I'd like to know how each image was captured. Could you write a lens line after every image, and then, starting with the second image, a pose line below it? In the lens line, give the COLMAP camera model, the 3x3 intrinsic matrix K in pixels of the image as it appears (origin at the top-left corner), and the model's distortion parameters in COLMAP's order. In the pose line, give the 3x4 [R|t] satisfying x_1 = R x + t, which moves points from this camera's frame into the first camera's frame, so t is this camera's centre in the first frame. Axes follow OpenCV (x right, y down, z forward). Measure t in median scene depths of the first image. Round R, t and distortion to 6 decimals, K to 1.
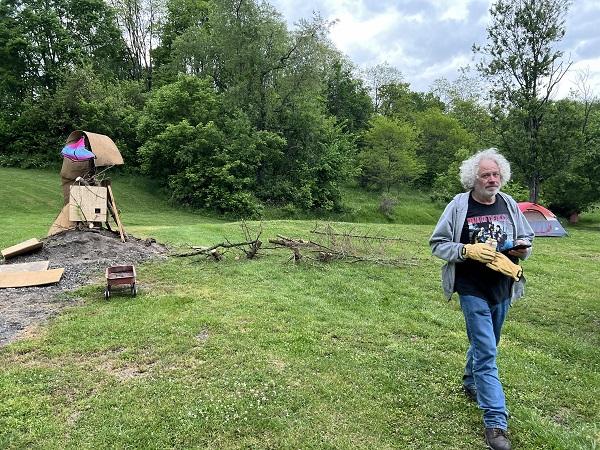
lens RADIAL K [[476.7, 0, 300.0], [0, 476.7, 225.0], [0, 0, 1]] dist [0.008173, -0.000195]
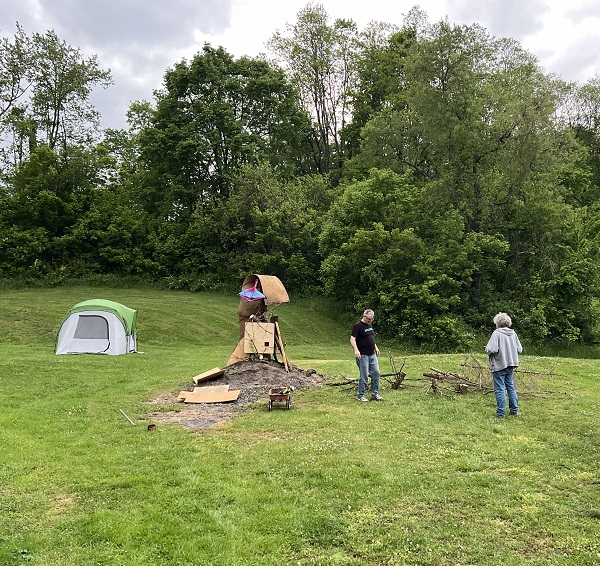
lens RADIAL K [[795.0, 0, 300.0], [0, 795.0, 283.0], [0, 0, 1]] dist [0.169623, 0.005381]
pose [[0.930776, -0.031546, -0.364225, 0.125246], [-0.004937, 0.995095, -0.098804, 0.004490], [0.365556, 0.093763, 0.926055, -0.268576]]
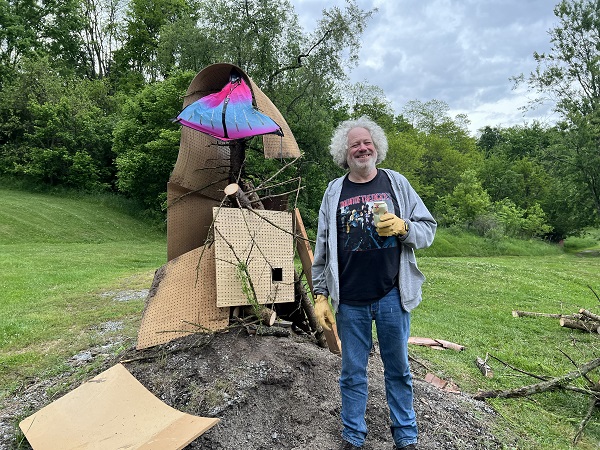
lens RADIAL K [[448.7, 0, 289.2], [0, 448.7, 227.3], [0, 0, 1]] dist [0.093799, -0.122283]
pose [[0.990940, 0.002316, 0.134284, -0.165200], [0.002892, 0.999252, -0.038571, -0.019132], [-0.134273, 0.038610, 0.990192, 0.229862]]
